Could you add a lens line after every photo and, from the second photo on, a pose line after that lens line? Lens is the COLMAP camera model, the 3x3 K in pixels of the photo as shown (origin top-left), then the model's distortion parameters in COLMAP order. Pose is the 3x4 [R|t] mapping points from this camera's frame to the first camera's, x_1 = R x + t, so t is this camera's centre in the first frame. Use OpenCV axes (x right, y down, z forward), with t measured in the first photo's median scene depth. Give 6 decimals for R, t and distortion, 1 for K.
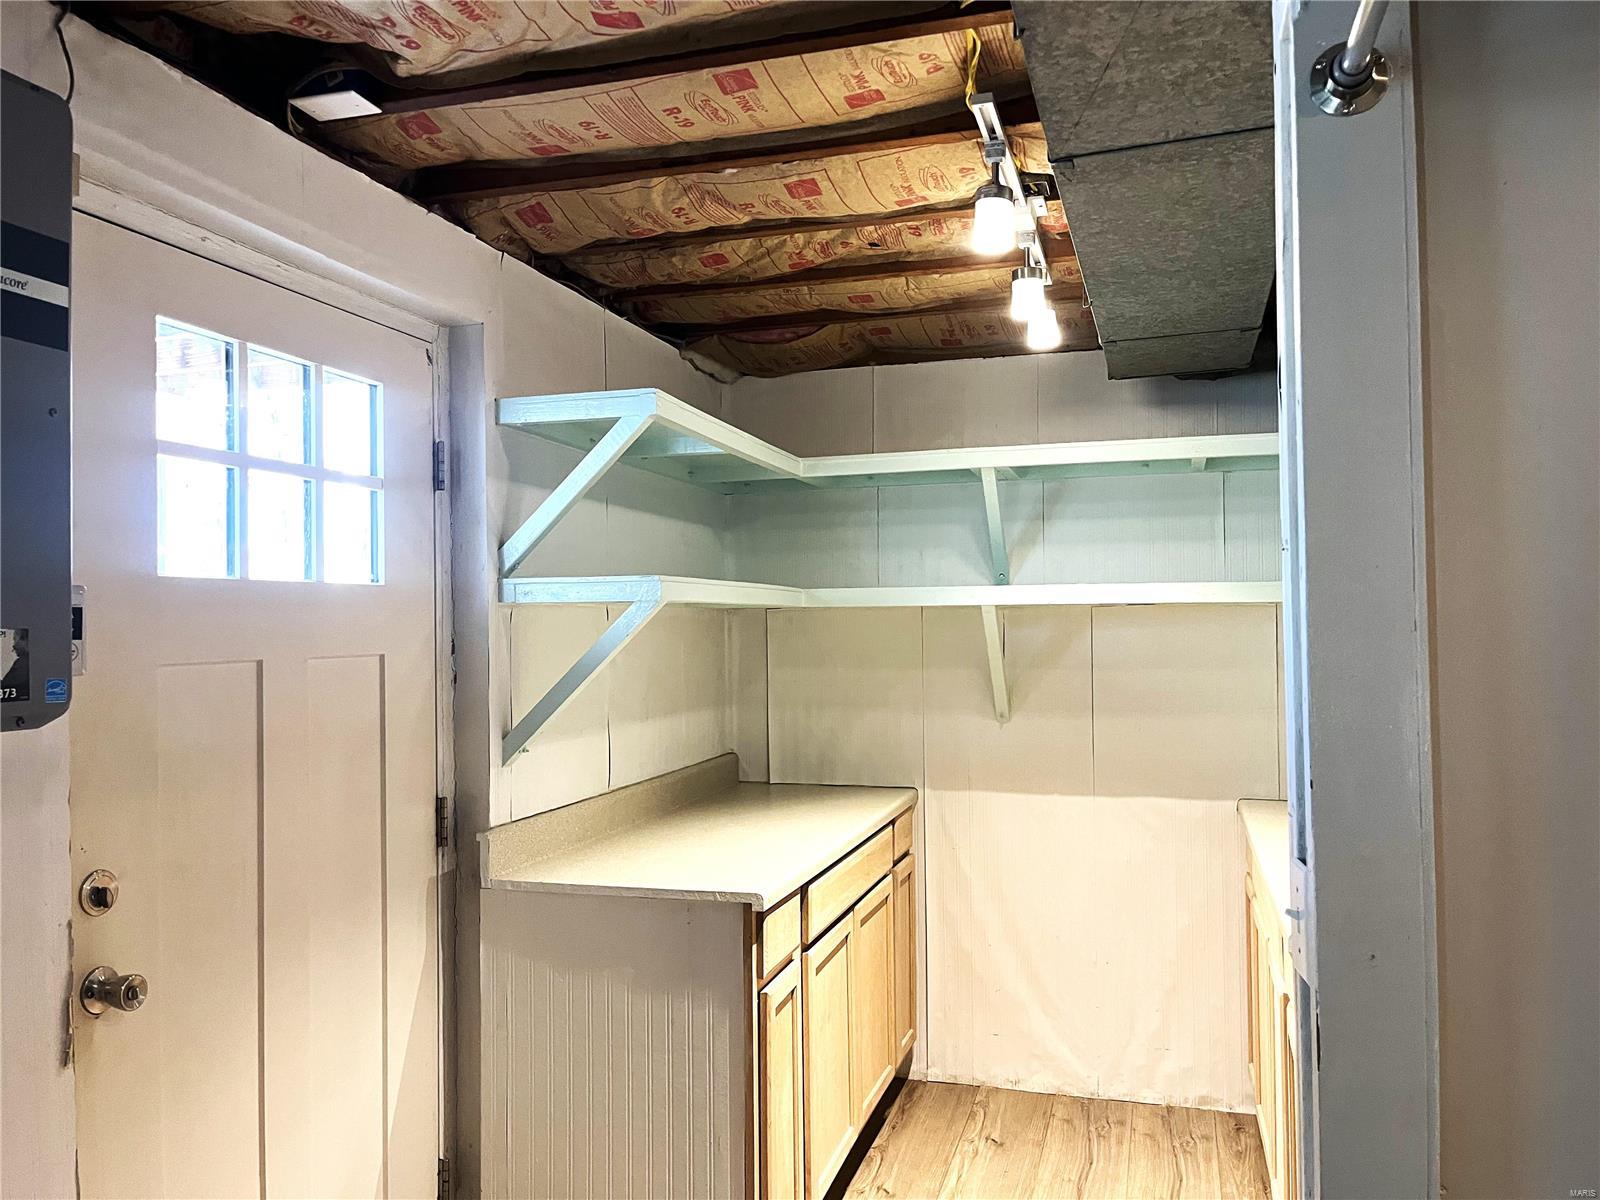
lens RADIAL K [[1212.0, 0, 799.2], [0, 1212.0, 603.2], [0, 0, 1]] dist [0.057257, -0.077043]
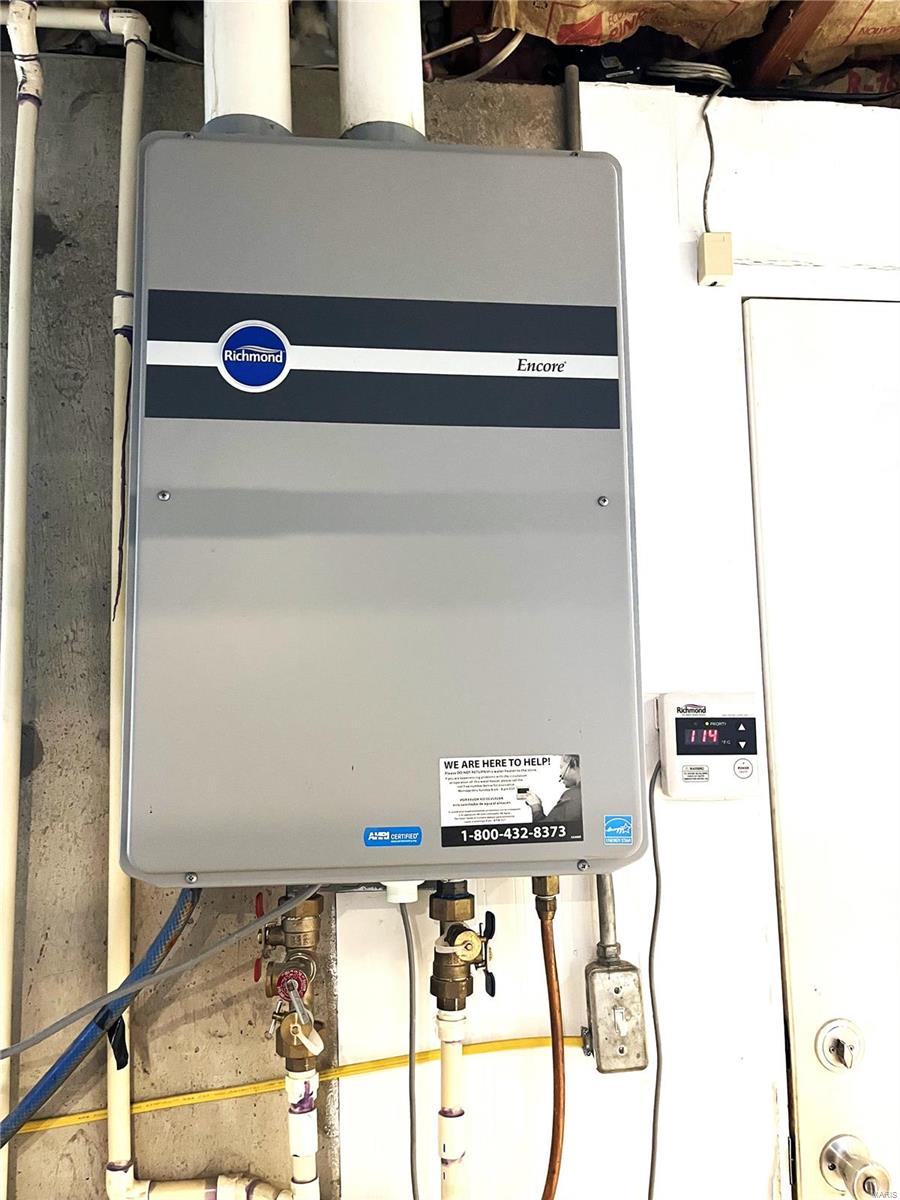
lens RADIAL K [[909.0, 0, 448.6], [0, 909.0, 593.6], [0, 0, 1]] dist [0.057257, -0.077043]
pose [[0.384213, -0.109186, -0.916765, -0.068520], [0.033970, 0.993982, -0.104145, -0.027677], [0.922619, 0.008871, 0.385610, 0.667772]]
